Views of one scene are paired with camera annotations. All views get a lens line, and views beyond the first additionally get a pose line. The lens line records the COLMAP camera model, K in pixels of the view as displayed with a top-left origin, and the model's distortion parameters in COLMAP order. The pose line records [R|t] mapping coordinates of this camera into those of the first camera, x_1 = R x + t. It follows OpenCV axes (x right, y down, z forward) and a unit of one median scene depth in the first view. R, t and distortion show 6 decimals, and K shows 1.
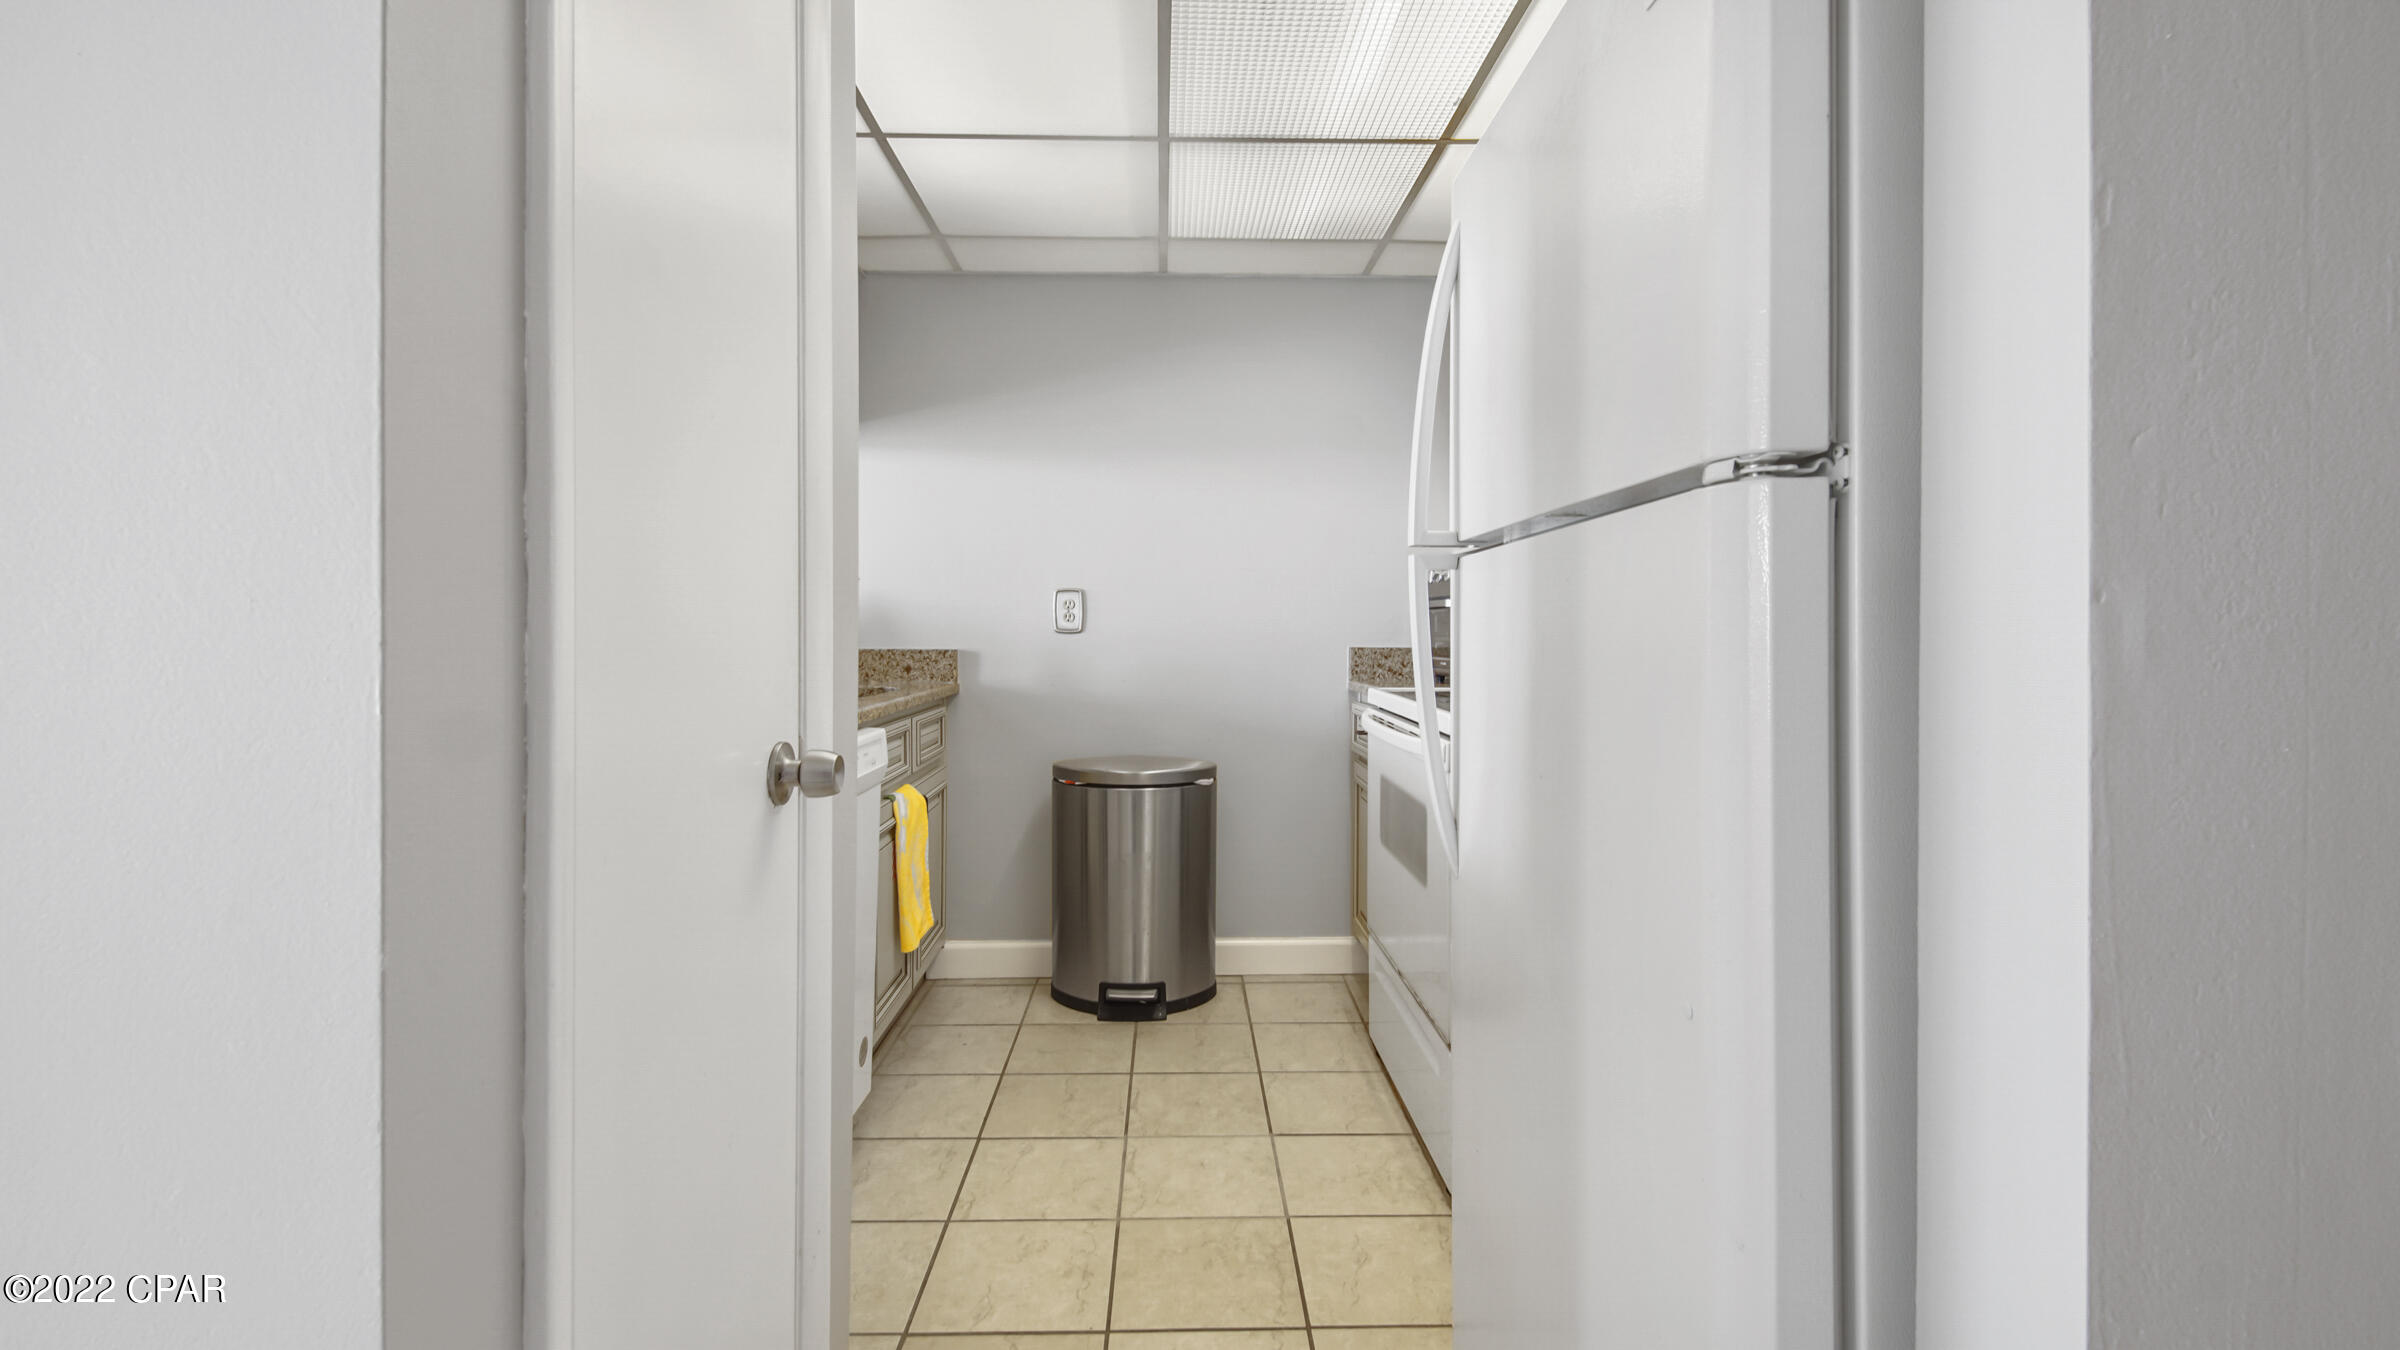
lens RADIAL K [[1070.4, 0, 1186.2], [0, 1070.4, 642.5], [0, 0, 1]] dist [0.017773, -0.011306]
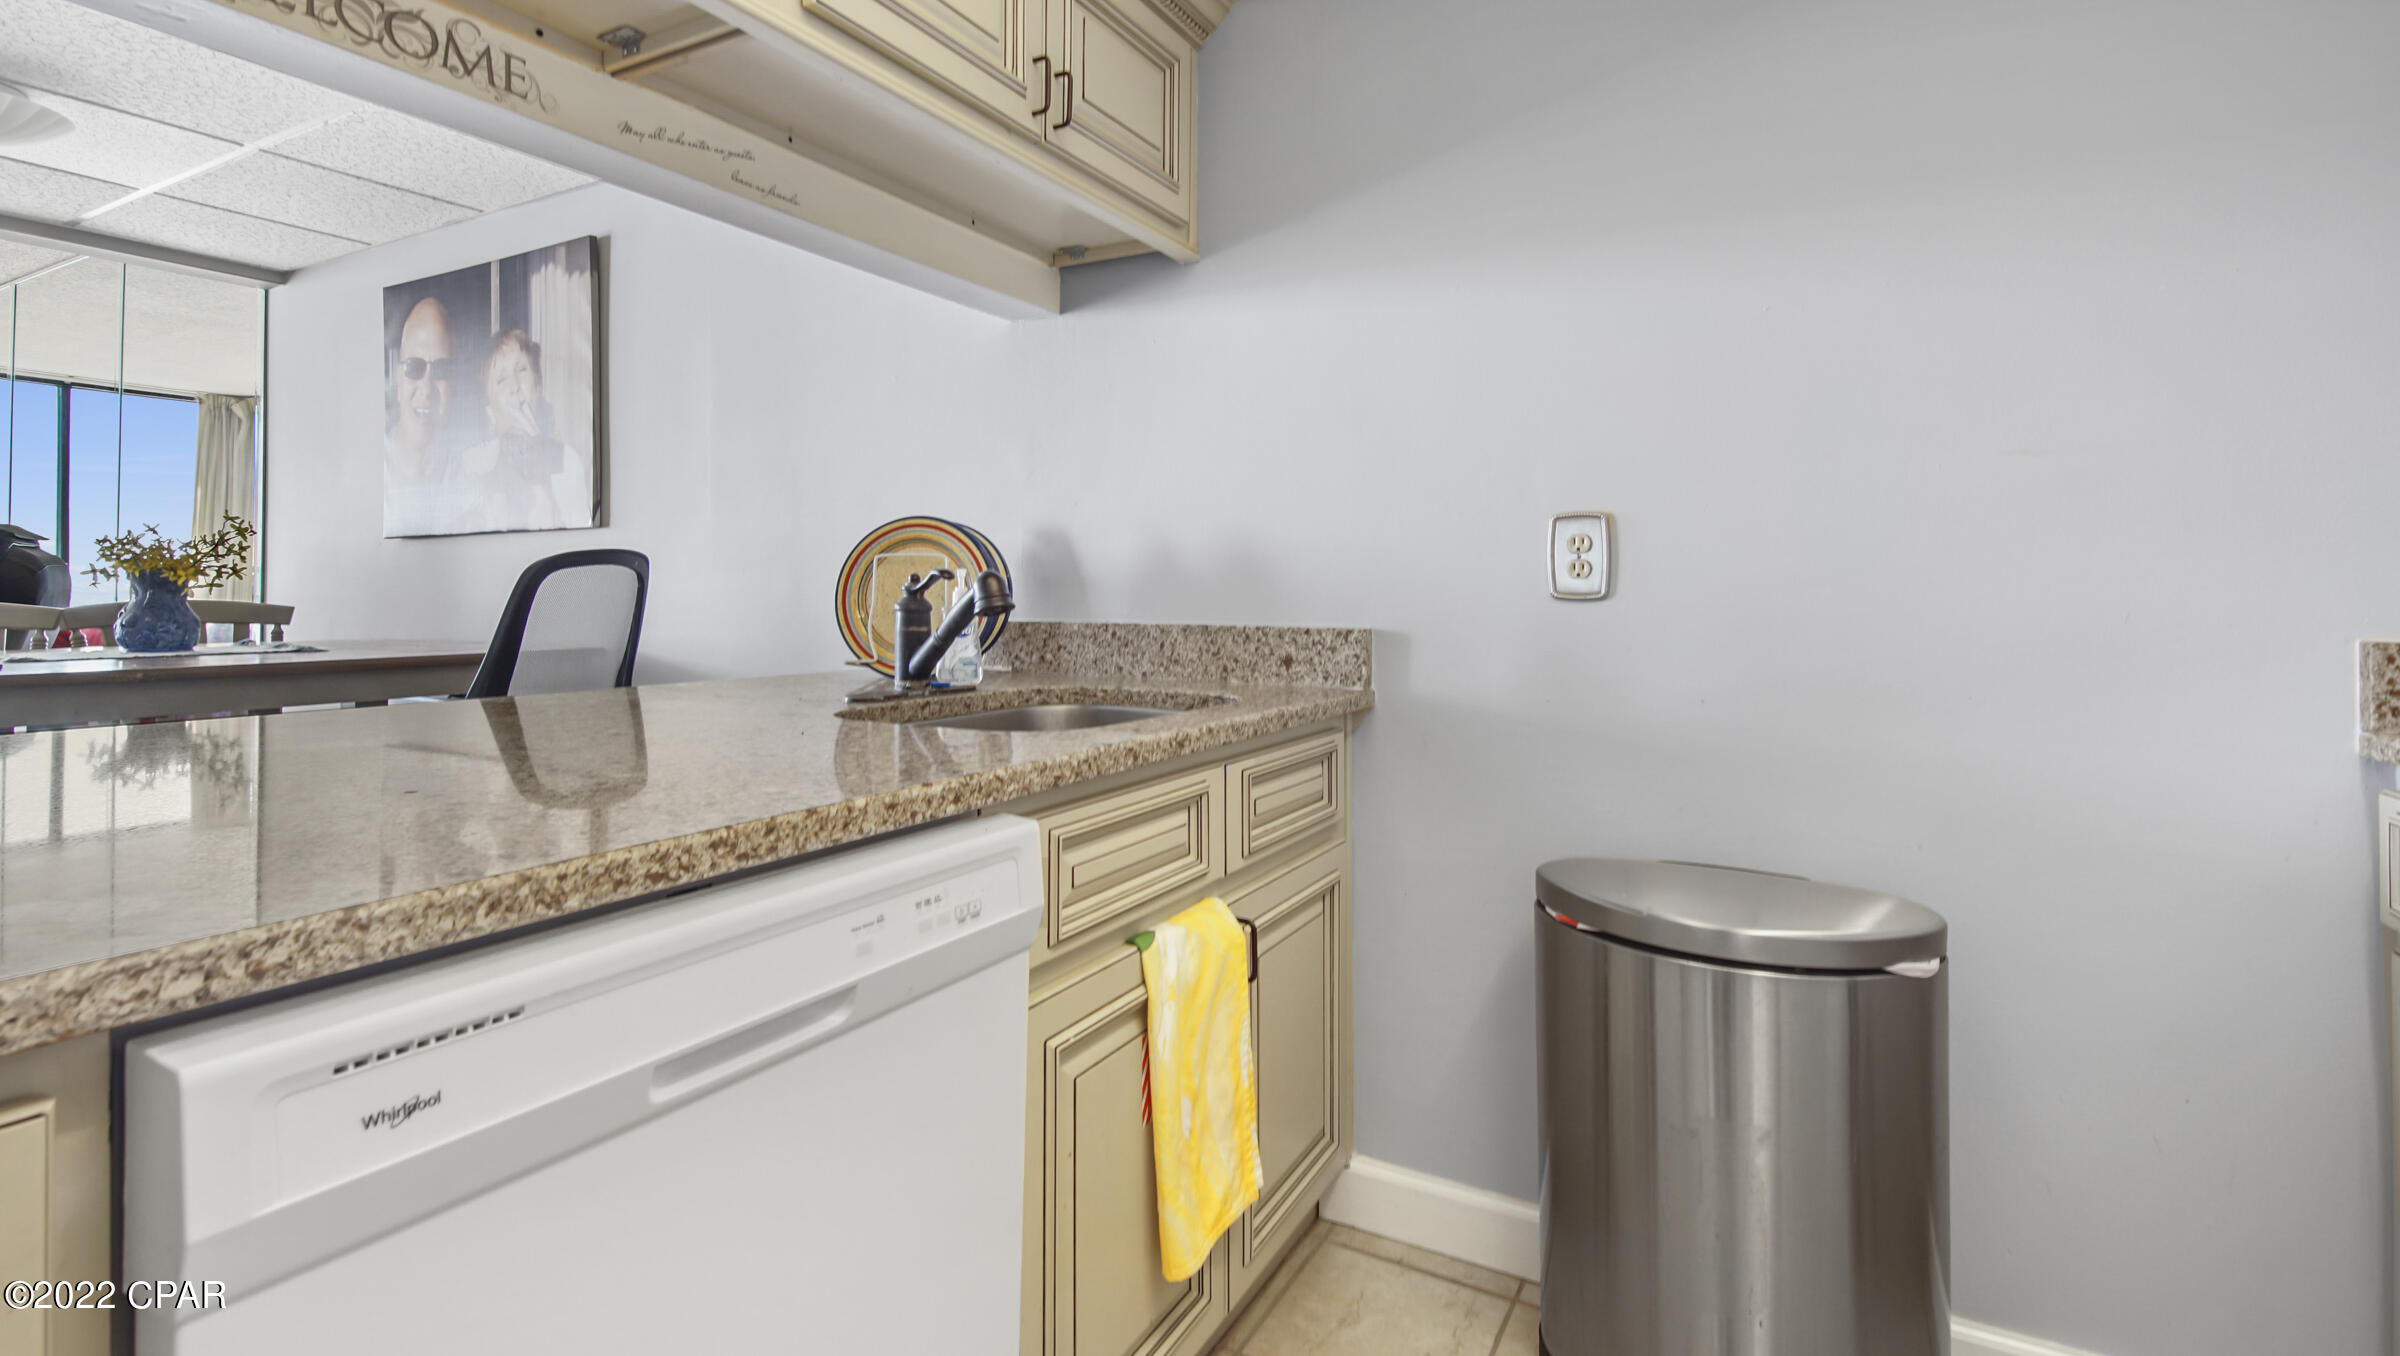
lens RADIAL K [[1074.2, 0, 1190.6], [0, 1074.2, 558.6], [0, 0, 1]] dist [-0.000347, -0.004303]
pose [[0.859469, -0.012195, -0.511043, -0.008720], [-0.013263, 0.998847, -0.046140, -0.002877], [0.511016, 0.046434, 0.858316, 0.476207]]
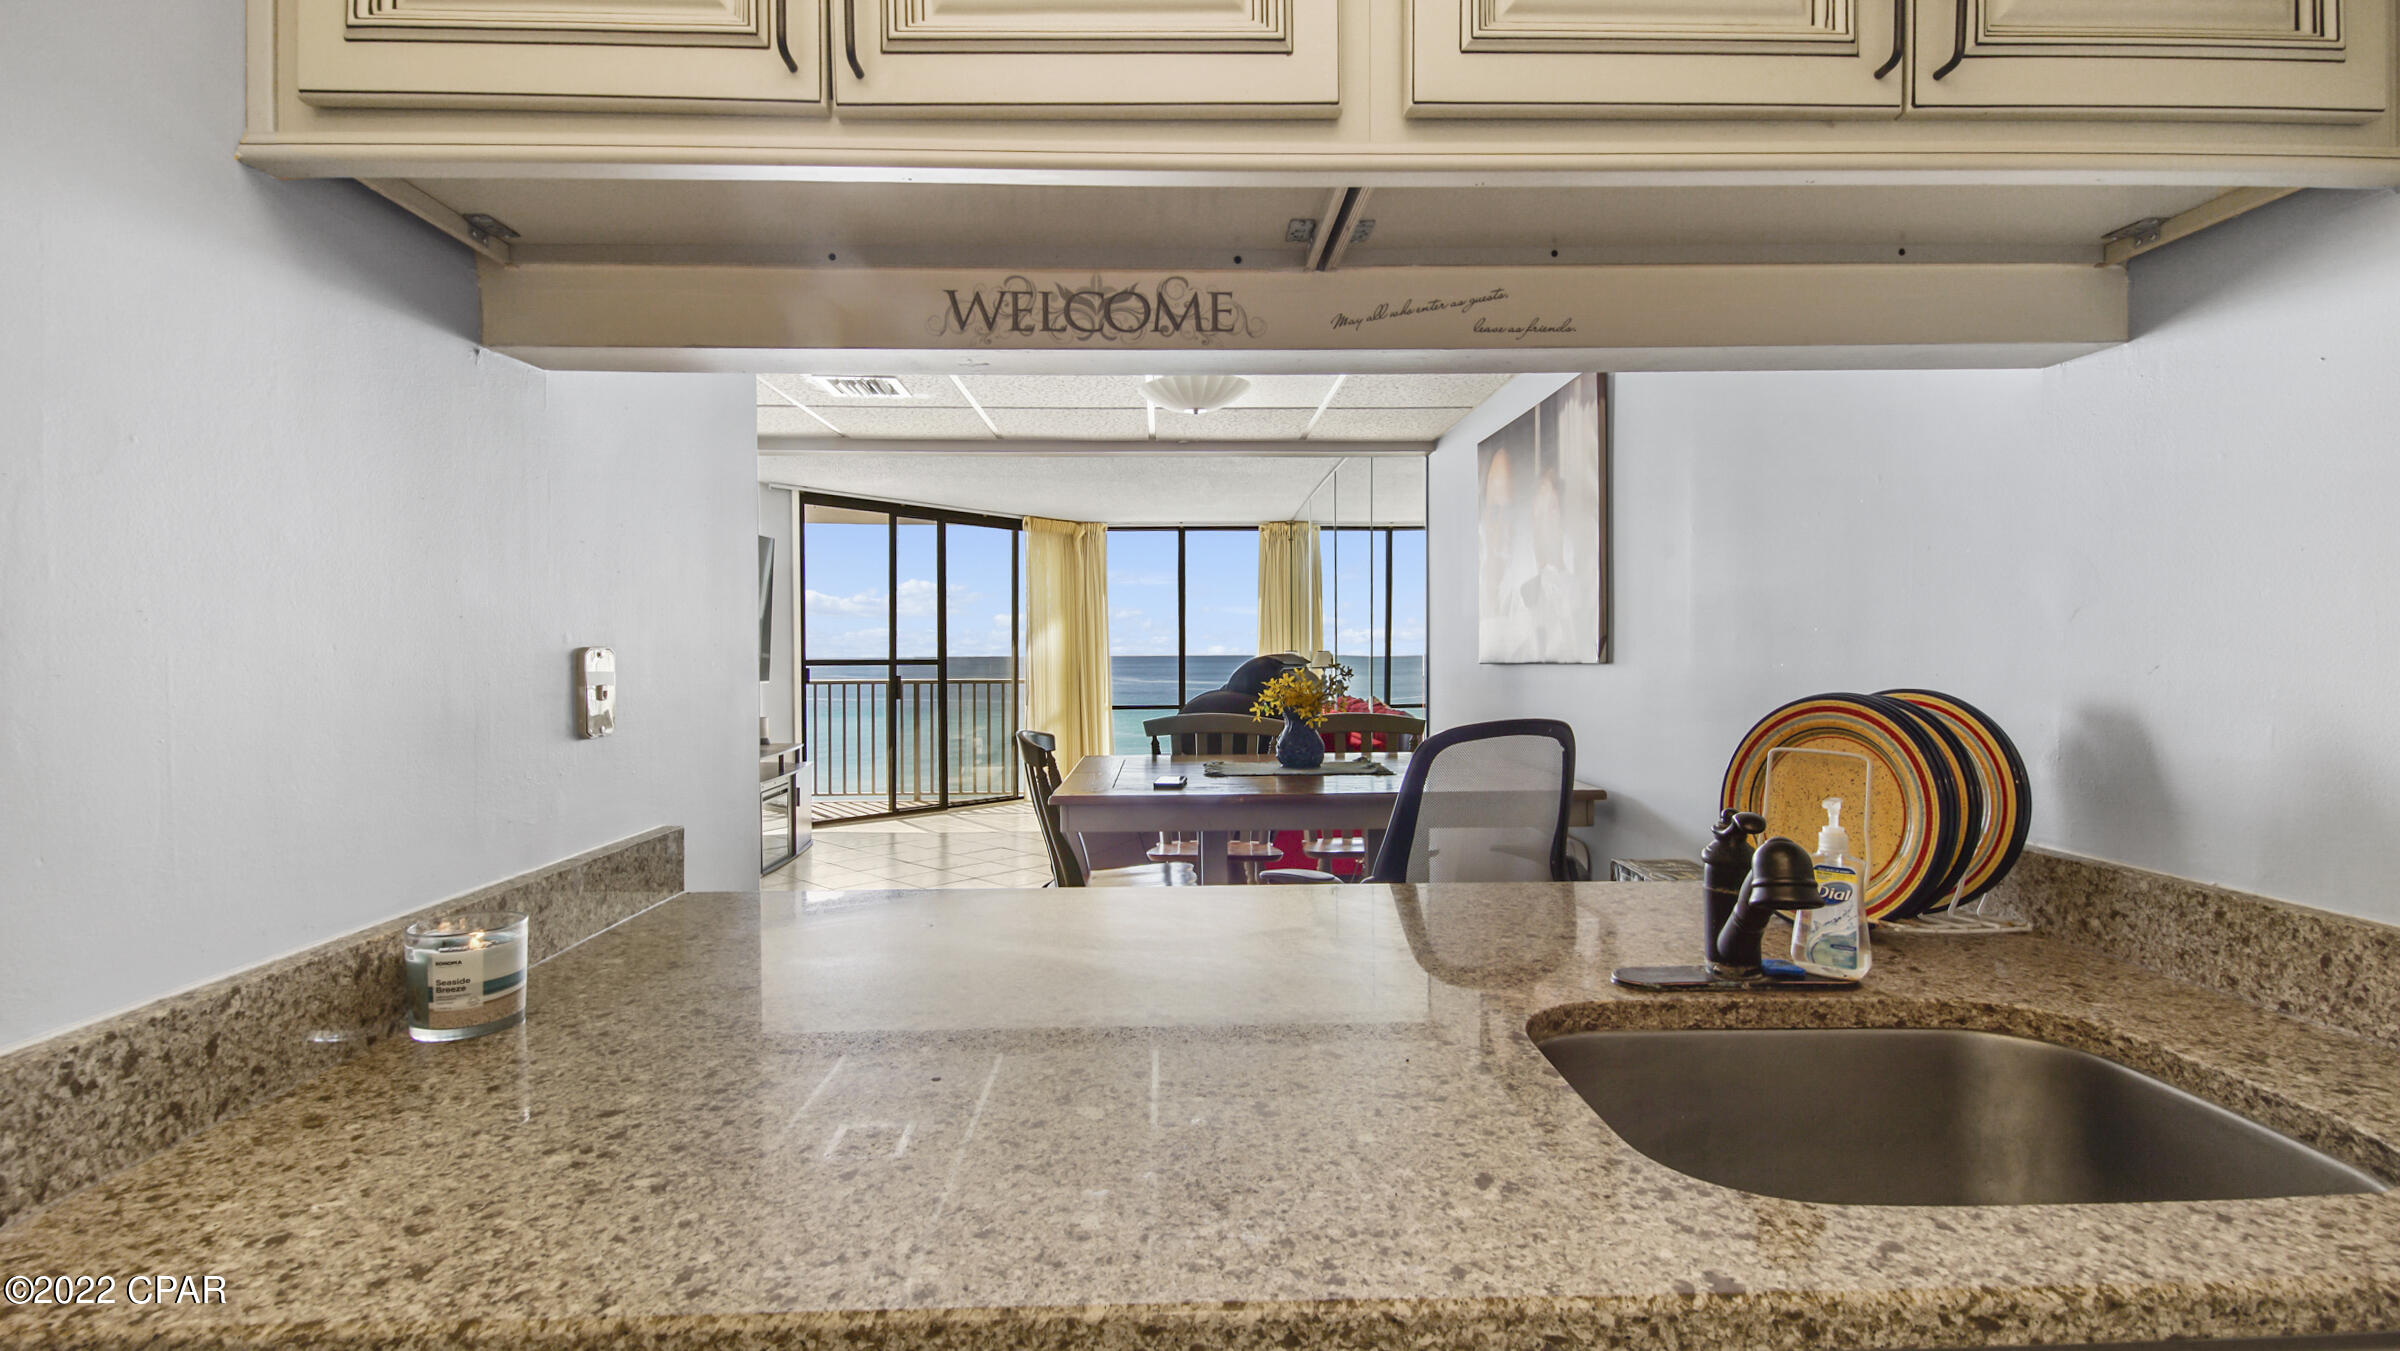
lens RADIAL K [[1070.4, 0, 1178.9], [0, 1070.4, 669.5], [0, 0, 1]] dist [0.017773, -0.011306]
pose [[0.005260, 0.002947, -0.999982, -0.012881], [-0.014929, 0.999884, 0.002868, -0.018491], [0.999875, 0.014913, 0.005304, 0.524197]]
